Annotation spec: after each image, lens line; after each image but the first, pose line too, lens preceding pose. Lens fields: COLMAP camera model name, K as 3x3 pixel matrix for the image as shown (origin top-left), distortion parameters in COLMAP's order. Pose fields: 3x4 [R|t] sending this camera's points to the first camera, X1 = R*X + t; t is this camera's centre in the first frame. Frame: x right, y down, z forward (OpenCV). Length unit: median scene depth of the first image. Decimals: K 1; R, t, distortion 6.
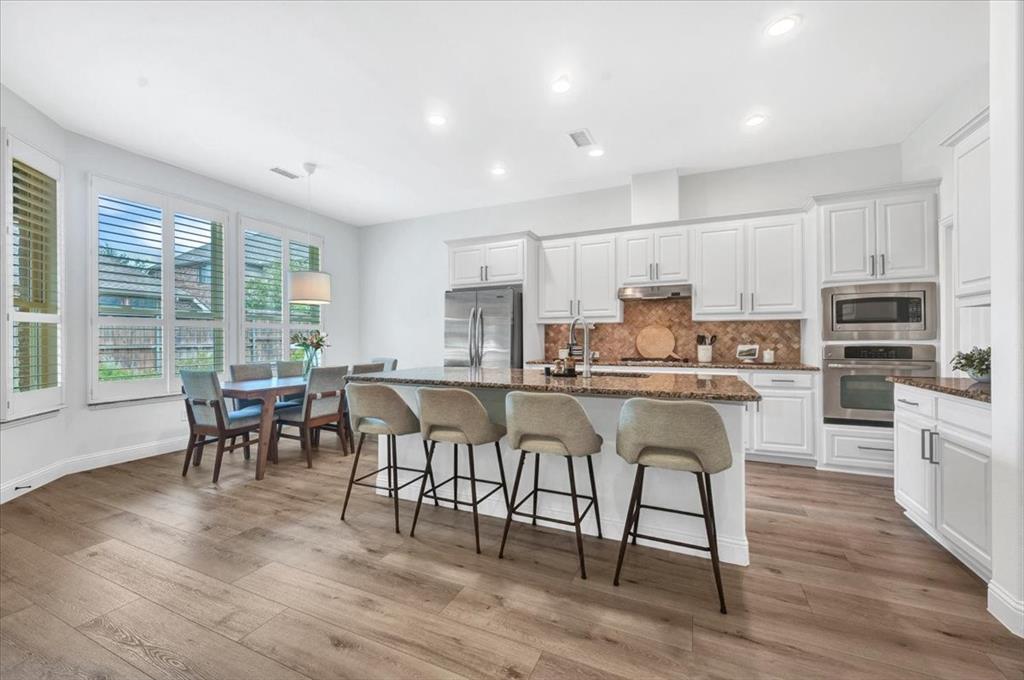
lens RADIAL K [[411.3, 0, 508.5], [0, 411.3, 342.5], [0, 0, 1]] dist [-0.000187, -0.000038]
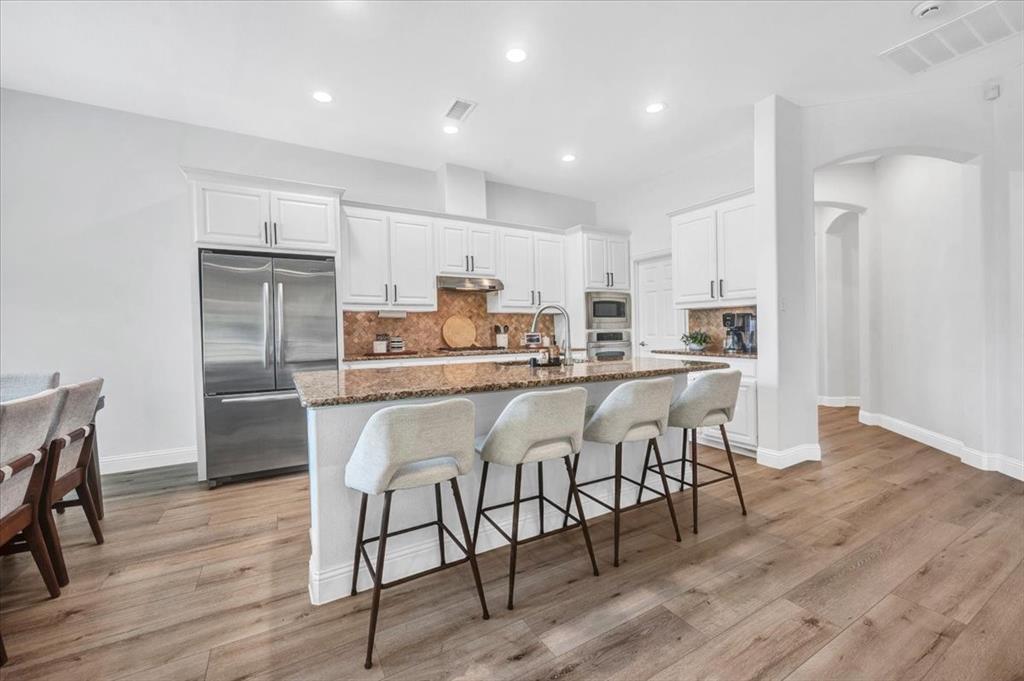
lens RADIAL K [[407.0, 0, 511.0], [0, 407.0, 334.9], [0, 0, 1]] dist [-0.001044, -0.000110]
pose [[0.578207, -0.014926, 0.815754, -0.440206], [0.014958, 0.999859, 0.007693, 0.000869], [-0.815753, 0.007754, 0.578348, 0.332529]]
